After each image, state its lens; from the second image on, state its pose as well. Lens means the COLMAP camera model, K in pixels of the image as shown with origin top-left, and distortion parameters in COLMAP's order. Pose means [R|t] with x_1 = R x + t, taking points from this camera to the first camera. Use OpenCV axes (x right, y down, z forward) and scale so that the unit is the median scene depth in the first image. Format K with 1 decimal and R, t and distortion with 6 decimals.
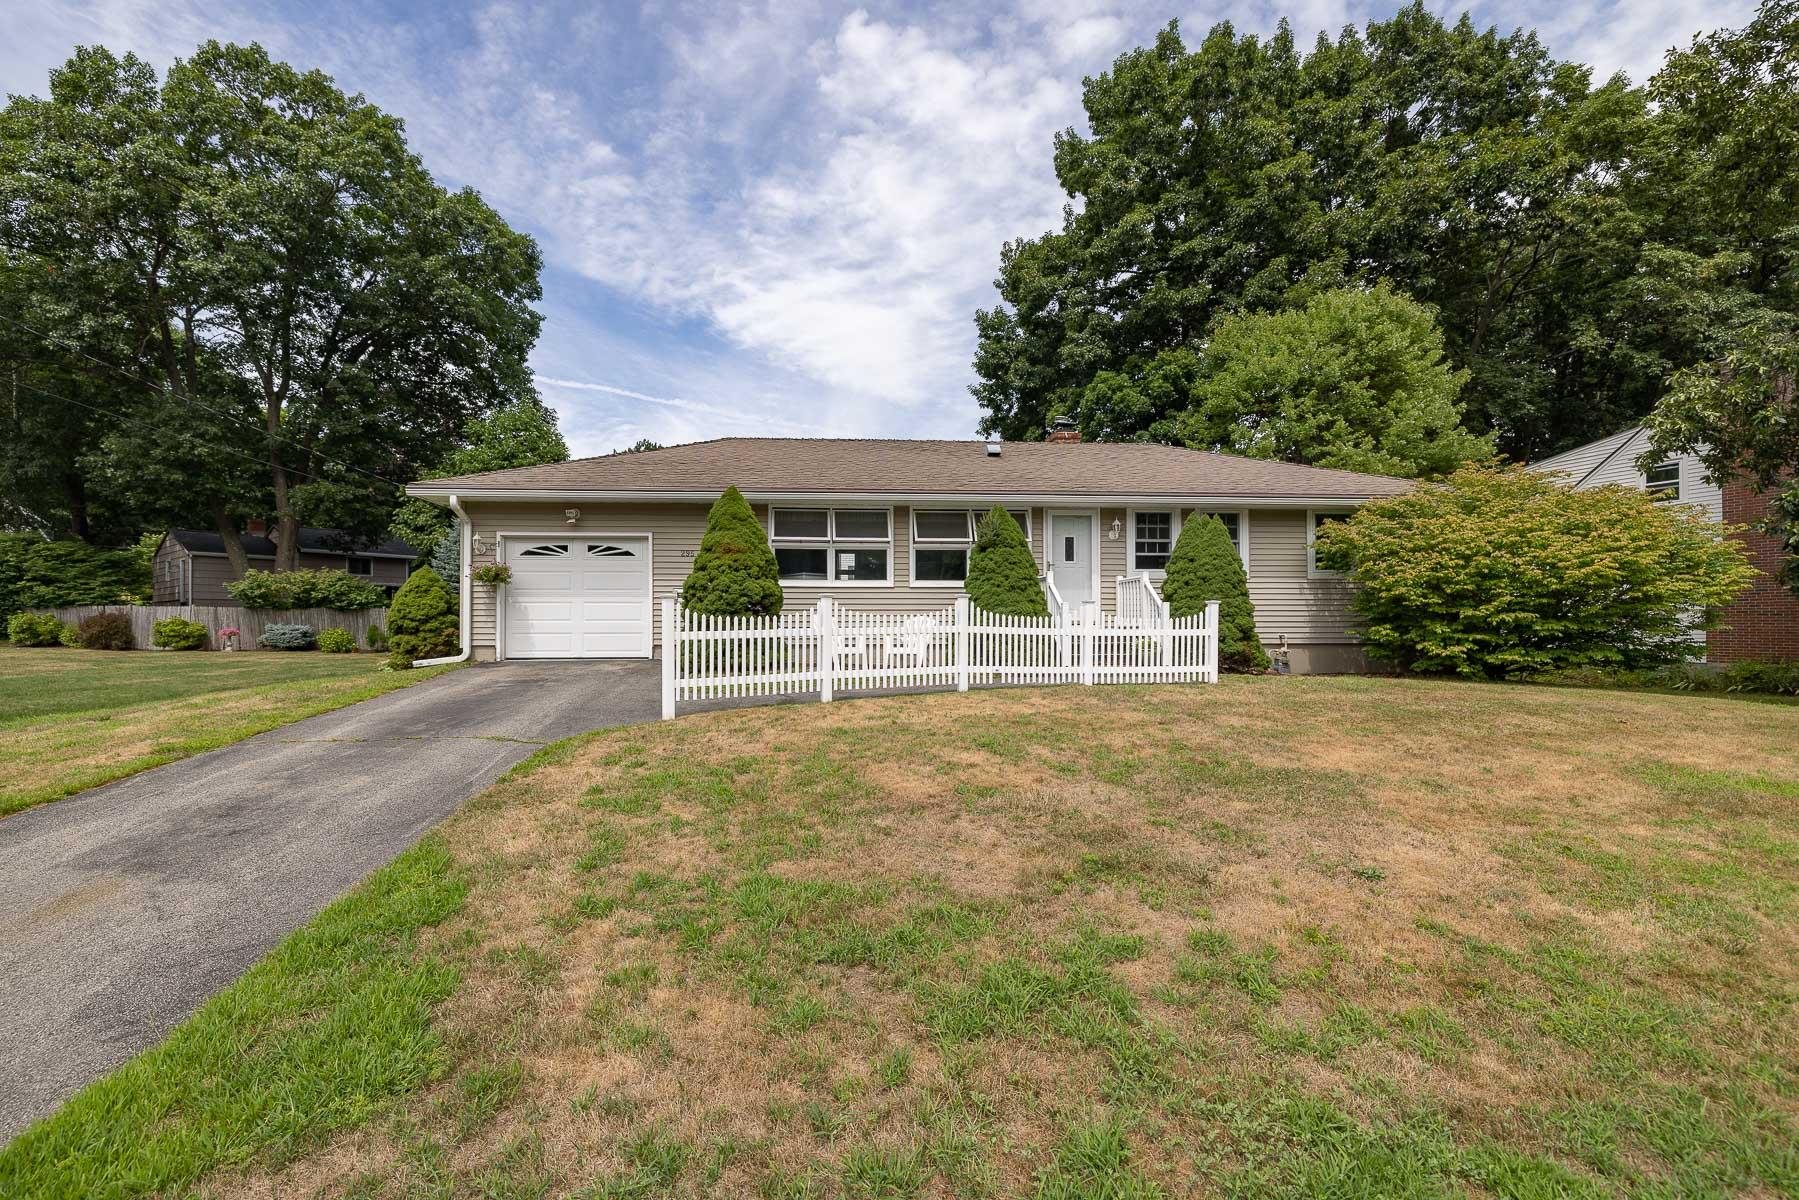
lens RADIAL K [[790.9, 0, 852.7], [0, 790.9, 606.0], [0, 0, 1]] dist [-0.000170, -0.000161]
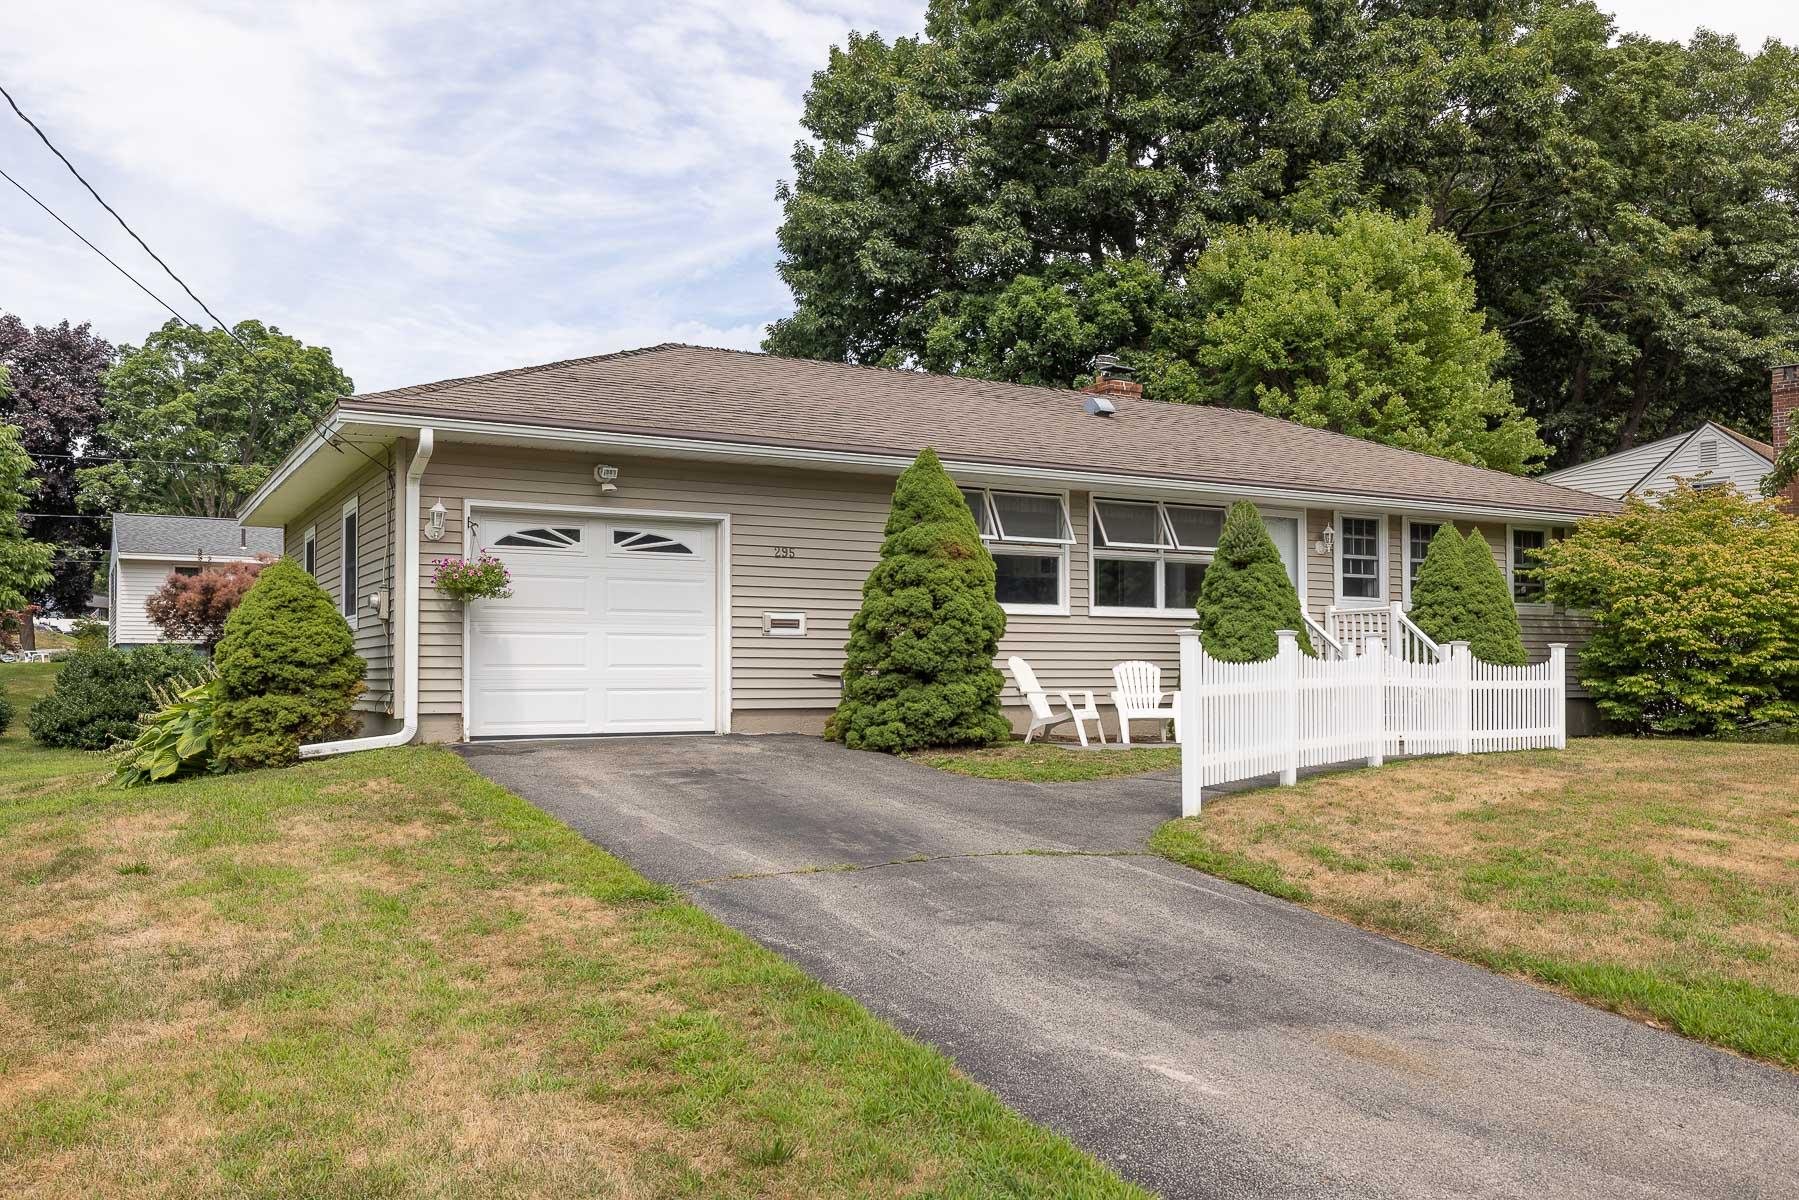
lens RADIAL K [[1447.0, 0, 896.7], [0, 1447.0, 613.0], [0, 0, 1]] dist [-0.002717, -0.003023]
pose [[0.898119, 0.018309, 0.439371, -0.591801], [-0.011428, 0.999767, -0.018299, -0.002795], [-0.439603, 0.011414, 0.898119, -0.000291]]
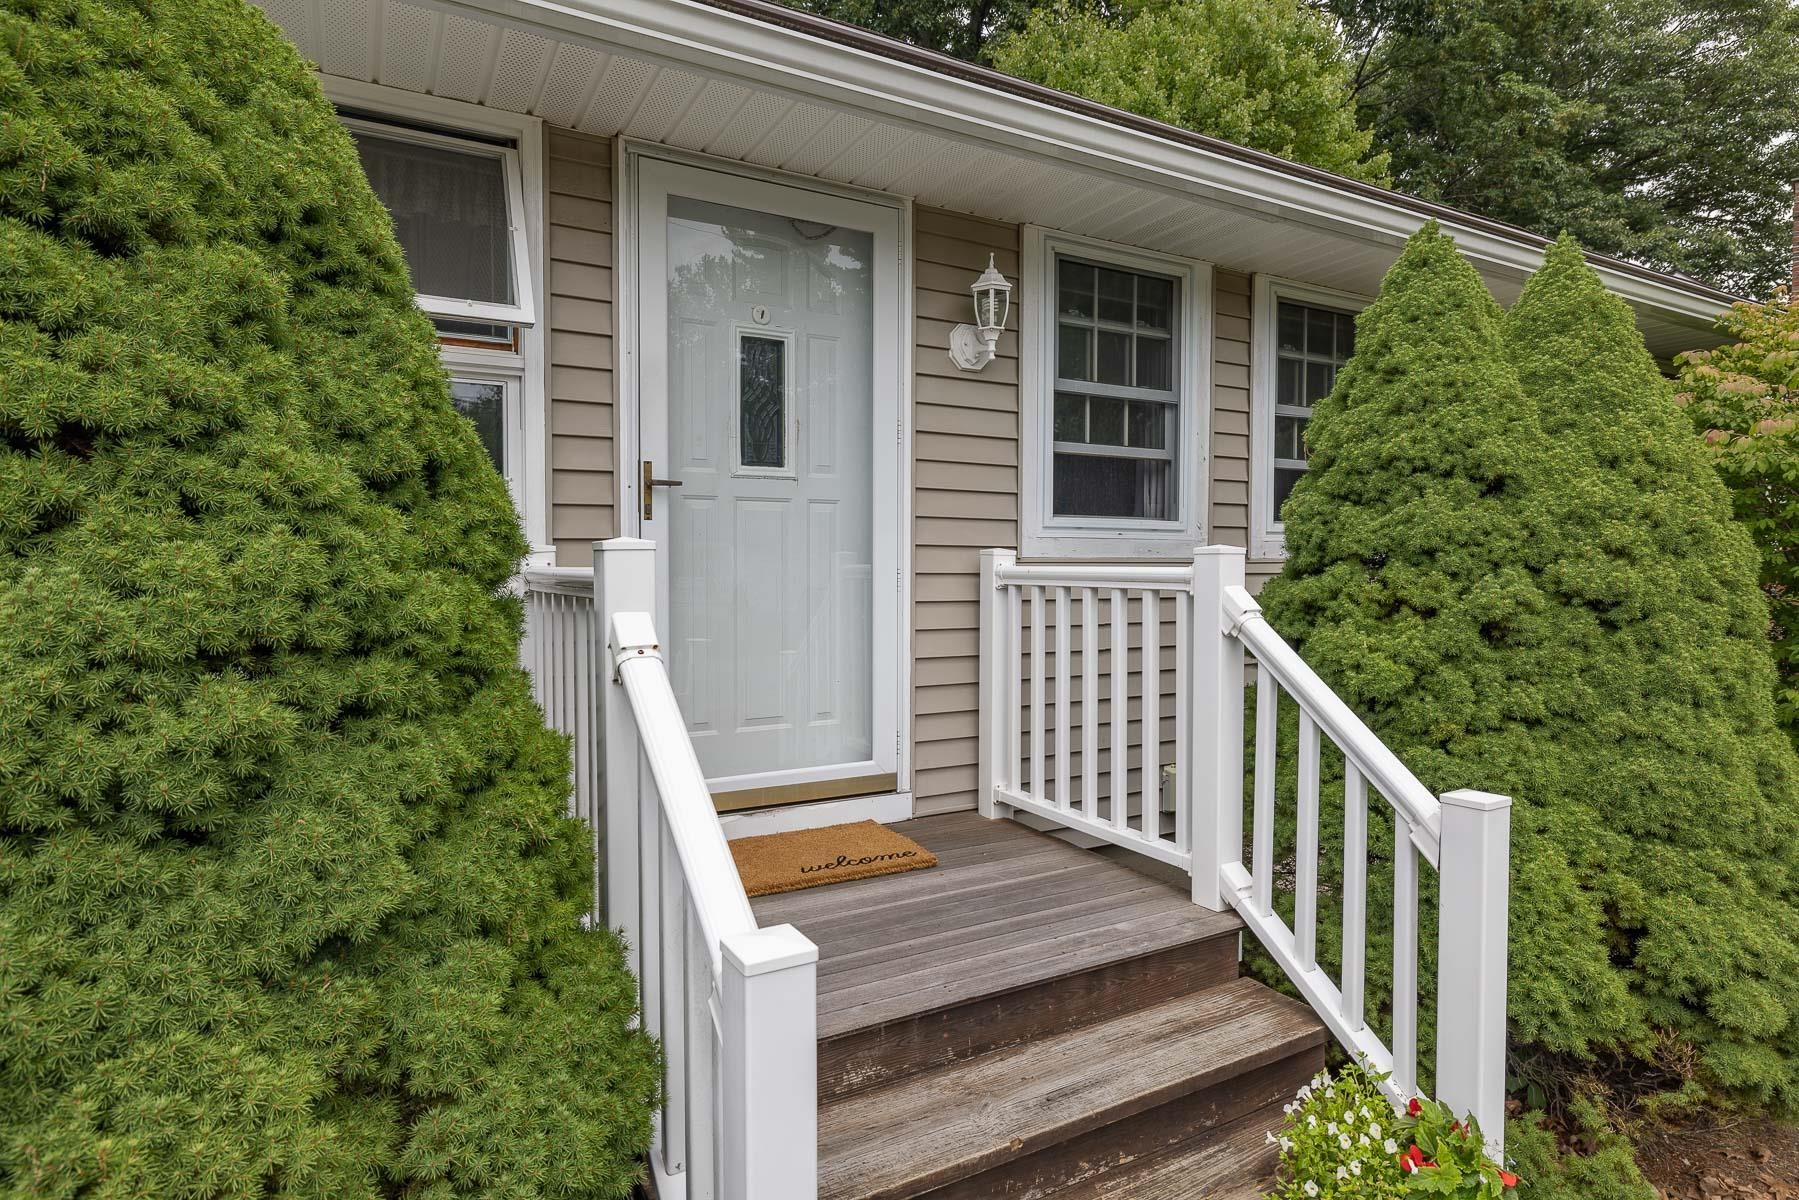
lens RADIAL K [[977.5, 0, 901.2], [0, 977.5, 580.8], [0, 0, 1]] dist [-0.000283, 0.000616]
pose [[0.900483, -0.005696, 0.434853, 0.206336], [-0.017085, 0.998679, 0.048461, -0.041690], [-0.434555, -0.051067, 0.899196, 0.787919]]
